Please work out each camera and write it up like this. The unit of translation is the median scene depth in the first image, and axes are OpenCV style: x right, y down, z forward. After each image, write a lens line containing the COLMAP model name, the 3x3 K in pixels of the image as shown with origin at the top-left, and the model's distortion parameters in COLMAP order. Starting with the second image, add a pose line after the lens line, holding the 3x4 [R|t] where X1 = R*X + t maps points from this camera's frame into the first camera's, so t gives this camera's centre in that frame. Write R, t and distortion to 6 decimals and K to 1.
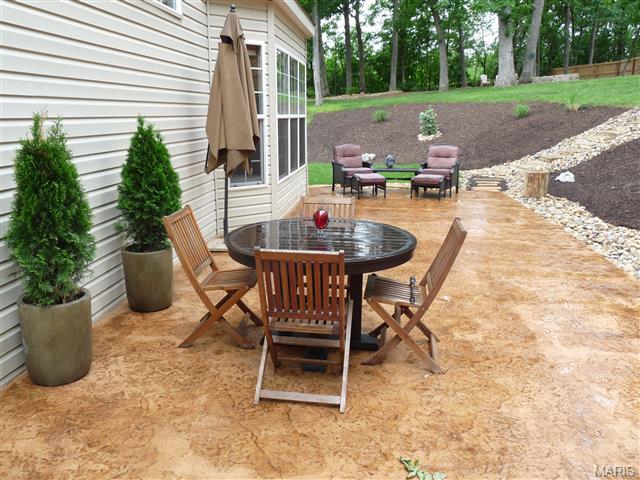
lens RADIAL K [[519.2, 0, 318.2], [0, 519.2, 245.6], [0, 0, 1]] dist [-0.014219, -0.011466]
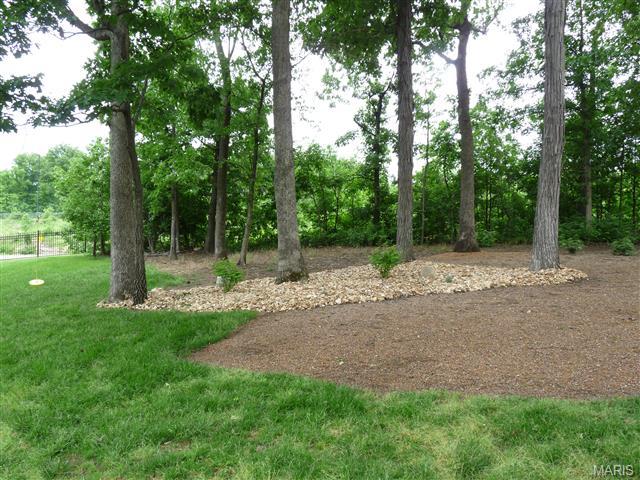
lens RADIAL K [[519.2, 0, 318.2], [0, 519.2, 239.8], [0, 0, 1]] dist [-0.014219, -0.011466]
pose [[0.948246, 0.035664, -0.315528, 0.215444], [-0.104781, 0.973158, -0.204899, -0.458086], [0.299751, 0.227356, 0.926530, 1.335599]]
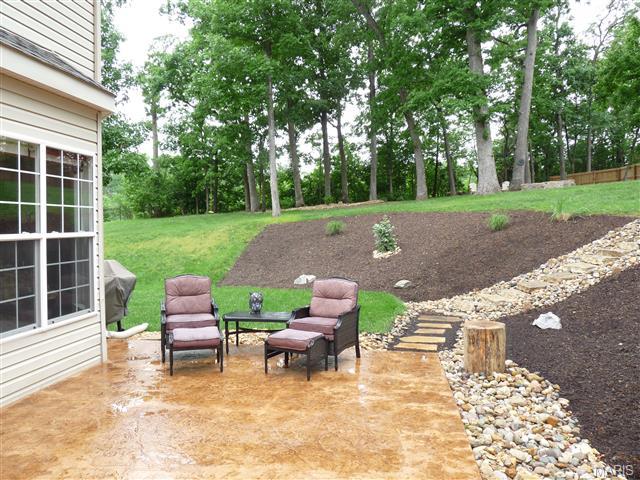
lens RADIAL K [[519.2, 0, 319.7], [0, 519.2, 240.1], [0, 0, 1]] dist [-0.014219, -0.011466]
pose [[0.999735, -0.001230, -0.022969, 0.131490], [-0.003736, 0.976629, -0.214900, -0.058139], [0.022697, 0.214929, 0.976366, 0.211987]]
